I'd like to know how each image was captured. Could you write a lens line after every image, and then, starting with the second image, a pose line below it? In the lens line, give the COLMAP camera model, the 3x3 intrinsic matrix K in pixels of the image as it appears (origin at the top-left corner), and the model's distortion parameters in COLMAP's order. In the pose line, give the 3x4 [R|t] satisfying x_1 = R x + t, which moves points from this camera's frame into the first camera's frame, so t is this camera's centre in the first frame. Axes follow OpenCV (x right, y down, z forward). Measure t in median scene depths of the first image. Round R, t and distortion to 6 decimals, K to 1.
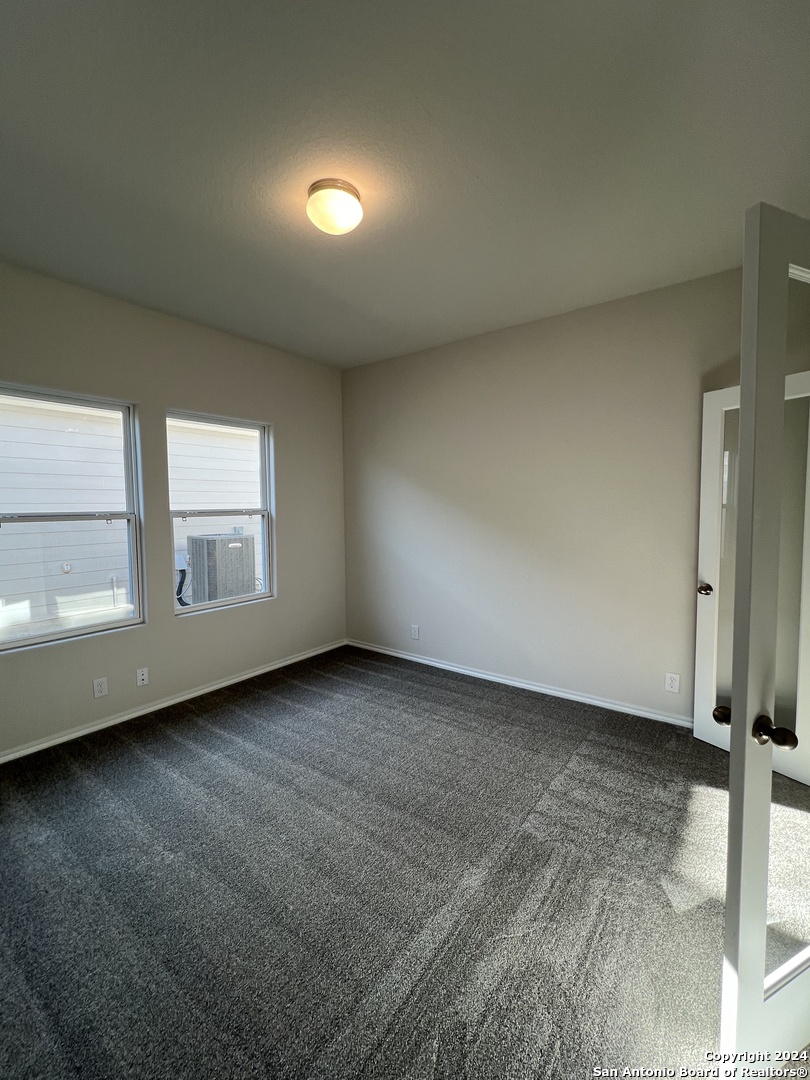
lens RADIAL K [[459.4, 0, 412.3], [0, 459.4, 533.8], [0, 0, 1]] dist [-0.003648, 0.001550]
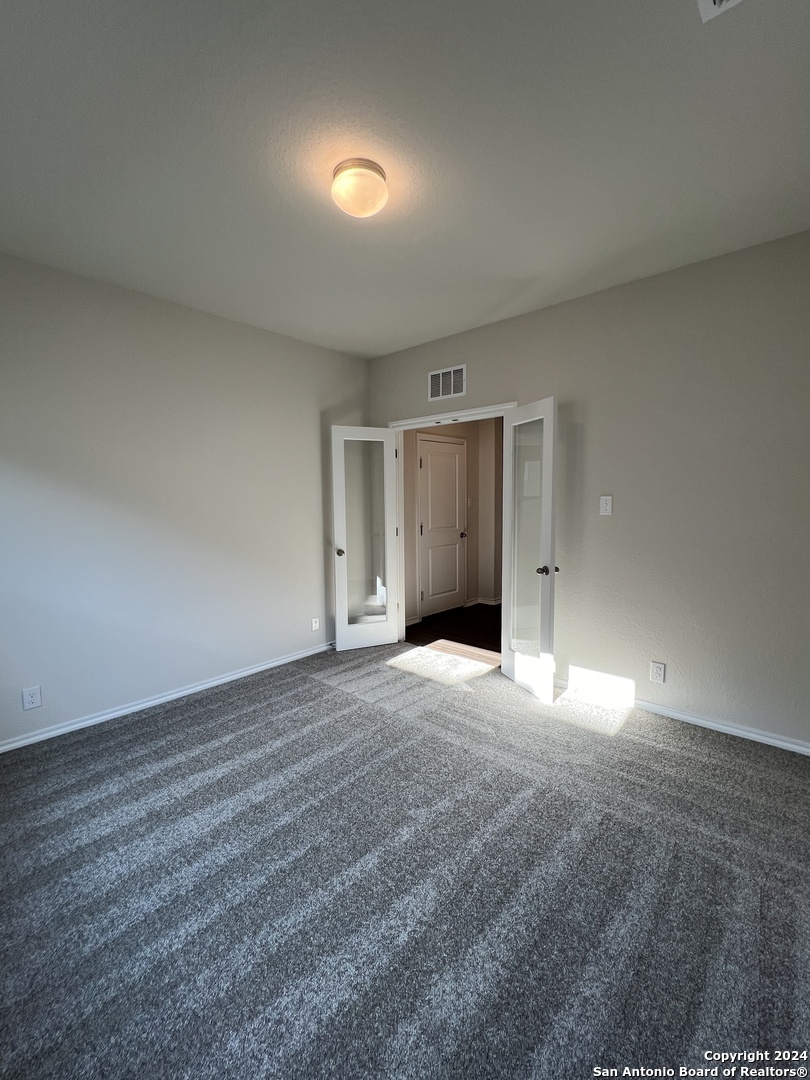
lens RADIAL K [[459.4, 0, 405.7], [0, 459.4, 543.4], [0, 0, 1]] dist [-0.003648, 0.001550]
pose [[0.095099, -0.096604, 0.990769, -0.873809], [0.069954, 0.993468, 0.090152, -0.035701], [-0.993007, 0.060735, 0.101236, 0.624077]]
